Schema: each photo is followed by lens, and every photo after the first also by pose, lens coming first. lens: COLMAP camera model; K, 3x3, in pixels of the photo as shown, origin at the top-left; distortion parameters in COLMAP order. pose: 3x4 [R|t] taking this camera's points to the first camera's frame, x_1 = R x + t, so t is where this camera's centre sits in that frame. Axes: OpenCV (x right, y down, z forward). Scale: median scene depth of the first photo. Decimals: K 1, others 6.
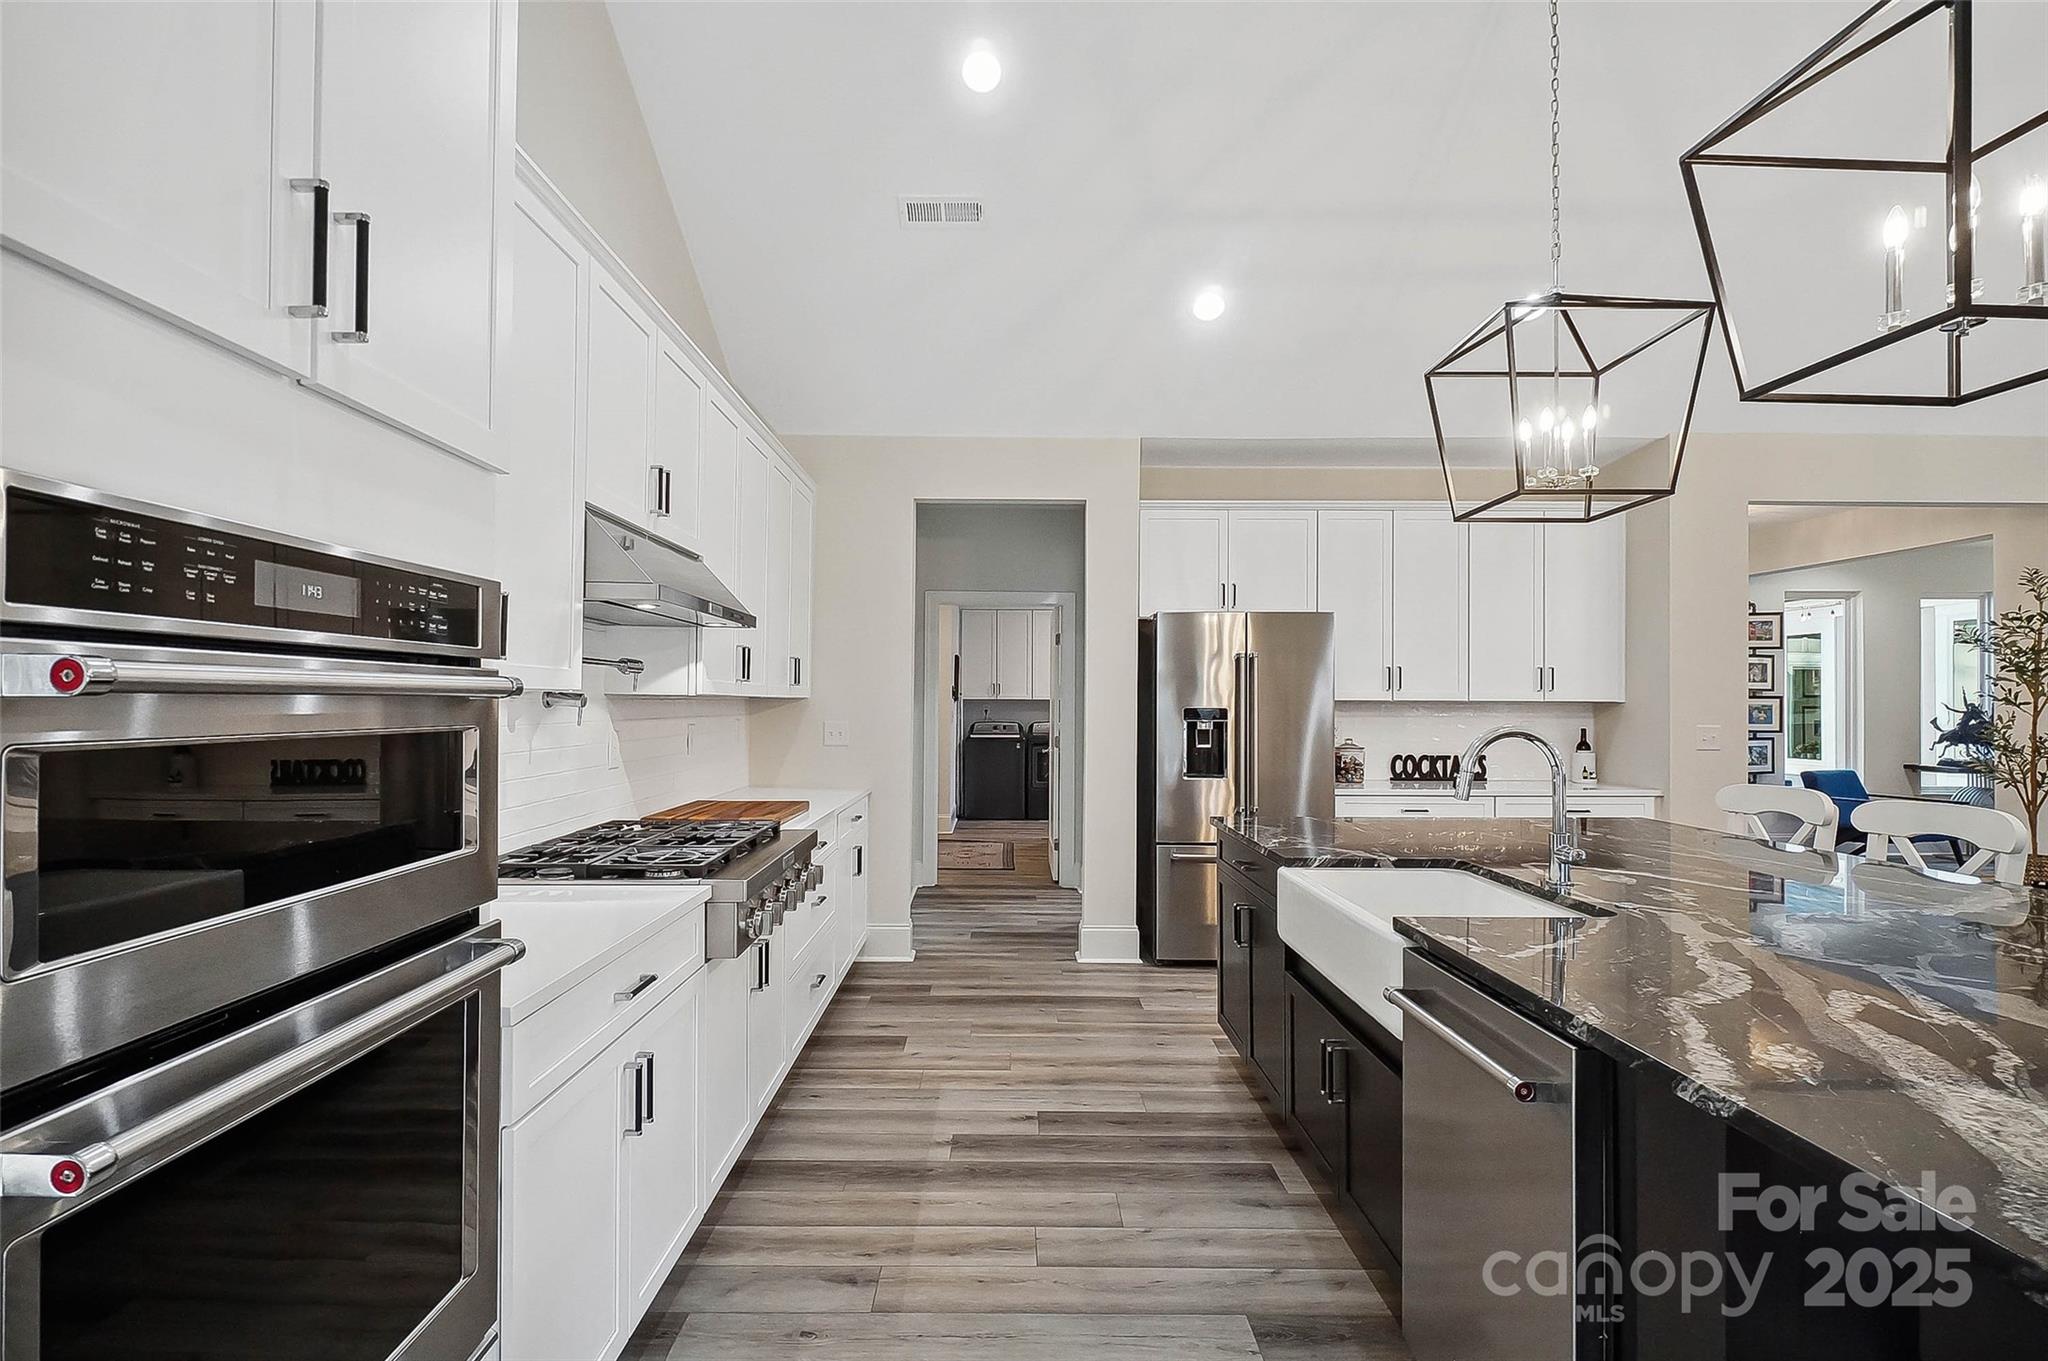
lens RADIAL K [[973.8, 0, 1028.1], [0, 973.8, 700.6], [0, 0, 1]] dist [-0.001778, -0.000187]
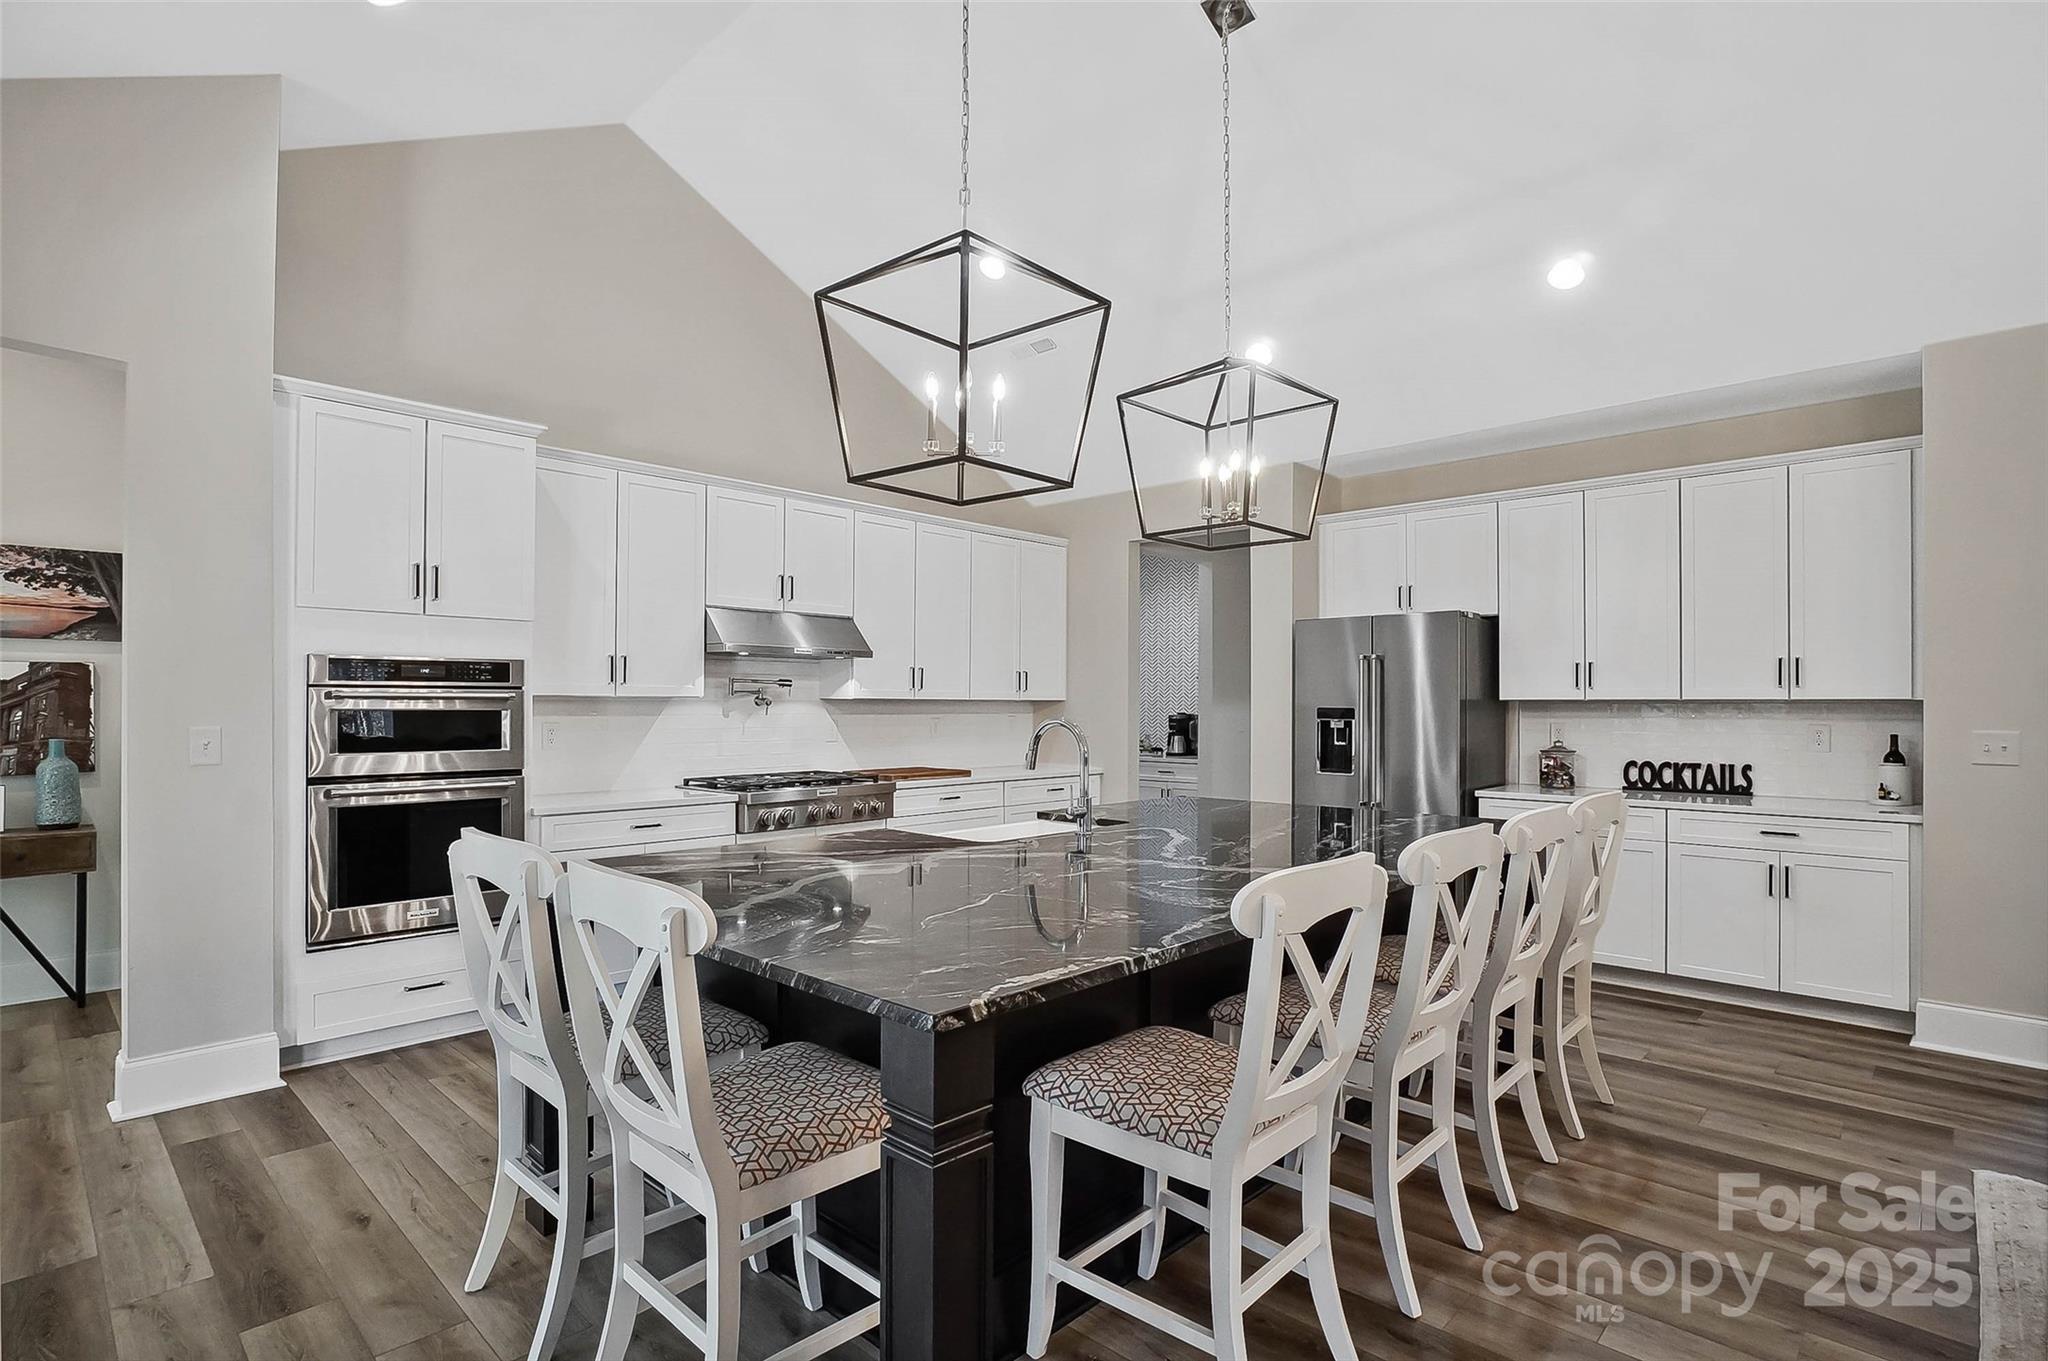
lens RADIAL K [[973.8, 0, 1028.1], [0, 973.8, 700.6], [0, 0, 1]] dist [-0.001778, -0.000187]
pose [[0.722026, -0.007896, -0.691821, 0.632915], [0.002799, 0.999960, -0.008491, 0.007479], [0.691860, 0.004194, 0.722019, -0.014618]]
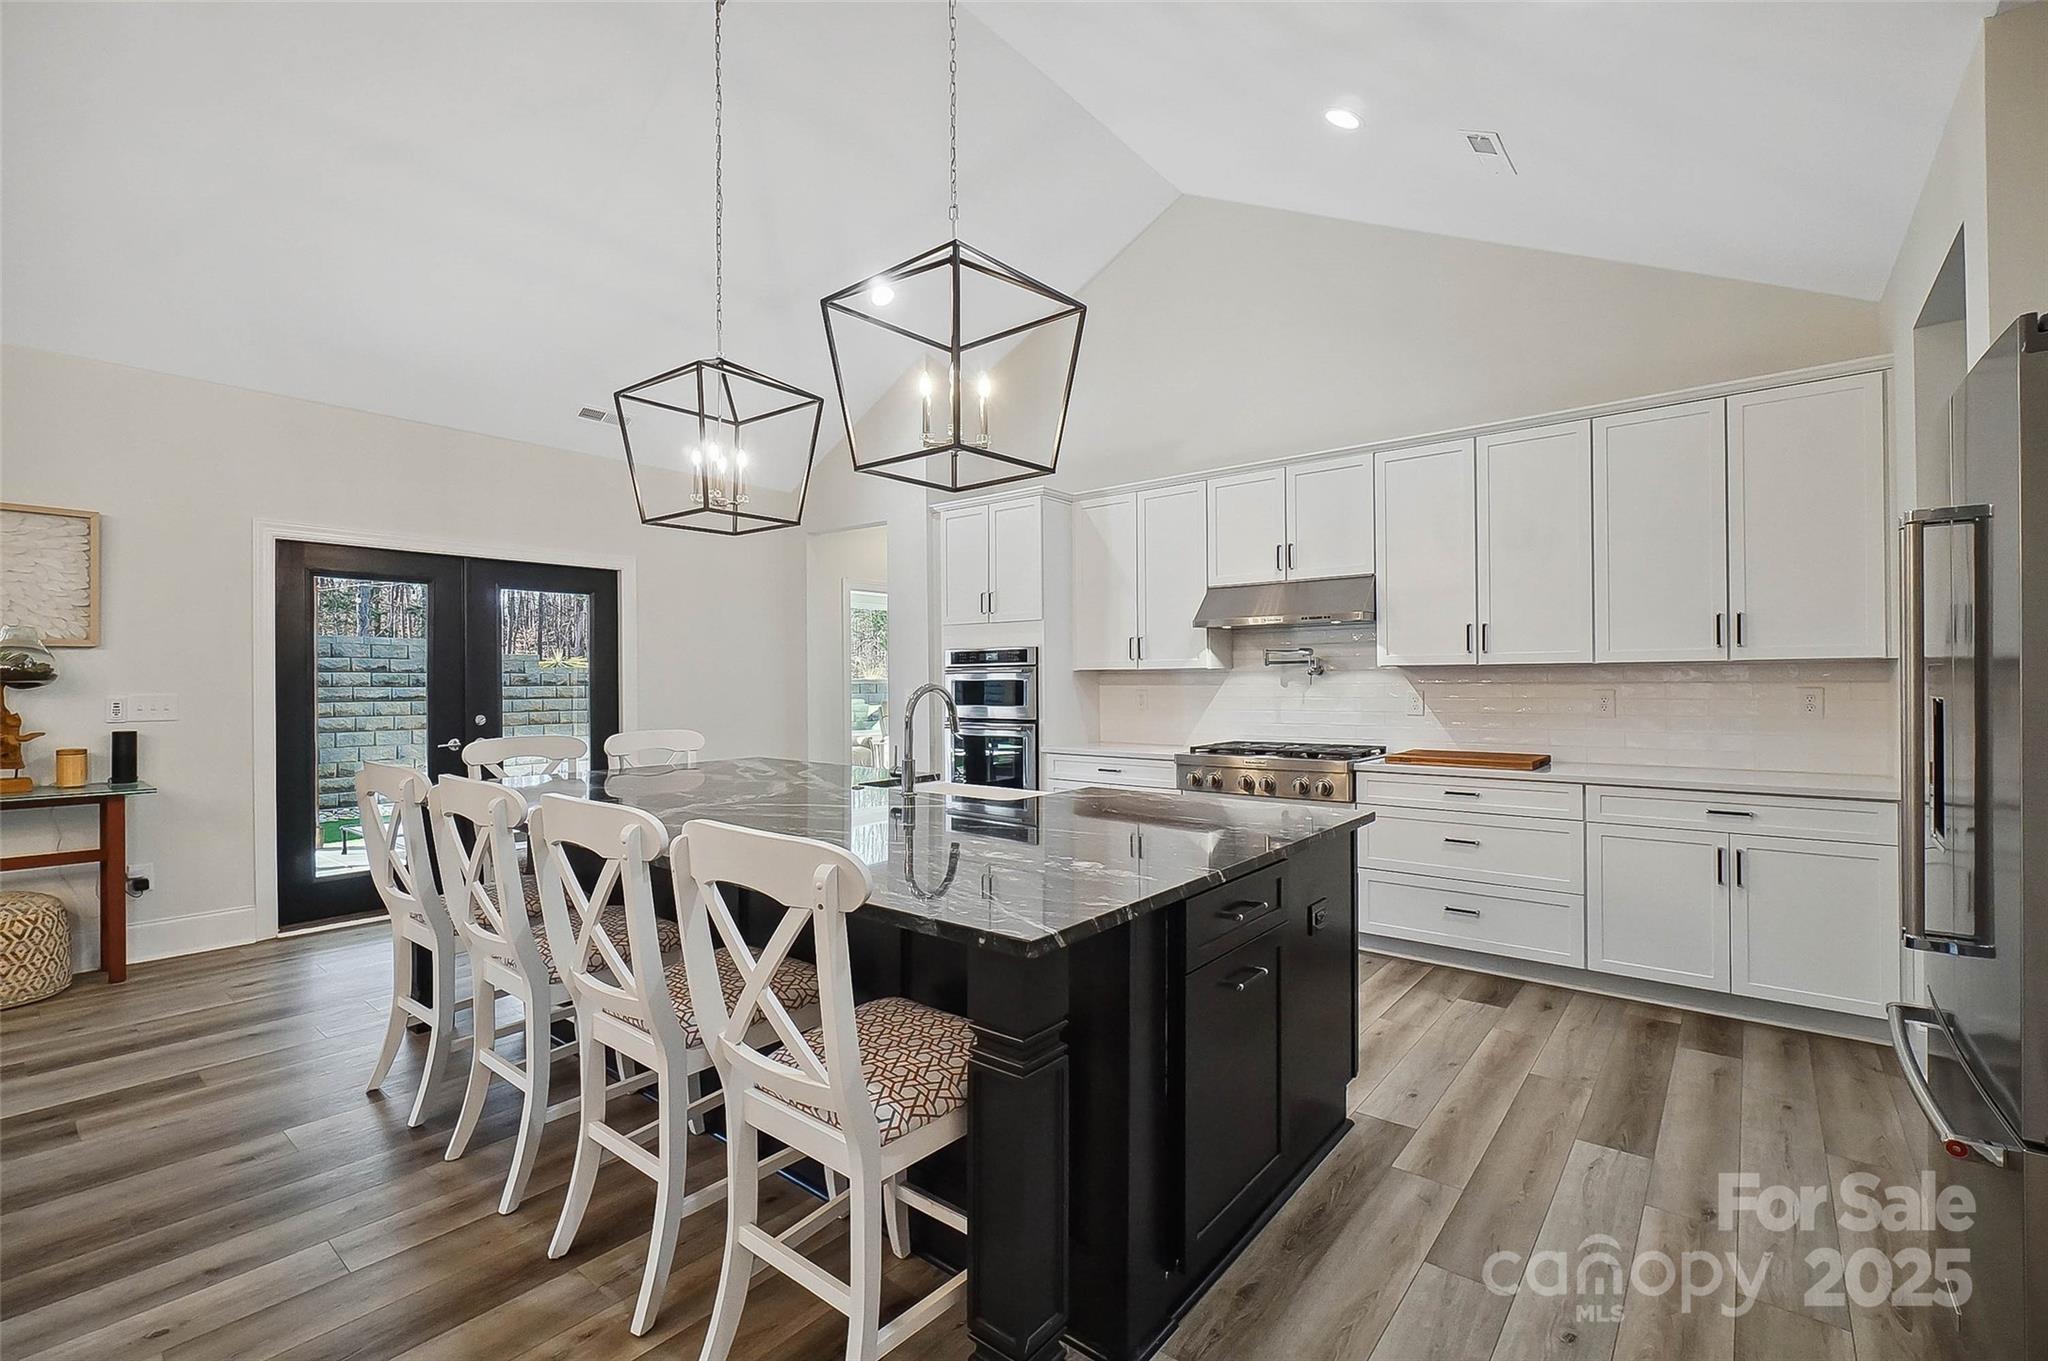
lens RADIAL K [[890.6, 0, 1024.0], [0, 890.6, 680.5], [0, 0, 1]] dist [-0.002332, -0.000426]
pose [[-0.636440, -0.004981, -0.771310, 0.608808], [0.002922, 0.999956, -0.008868, 0.014765], [0.771320, -0.007898, -0.636398, 0.831143]]
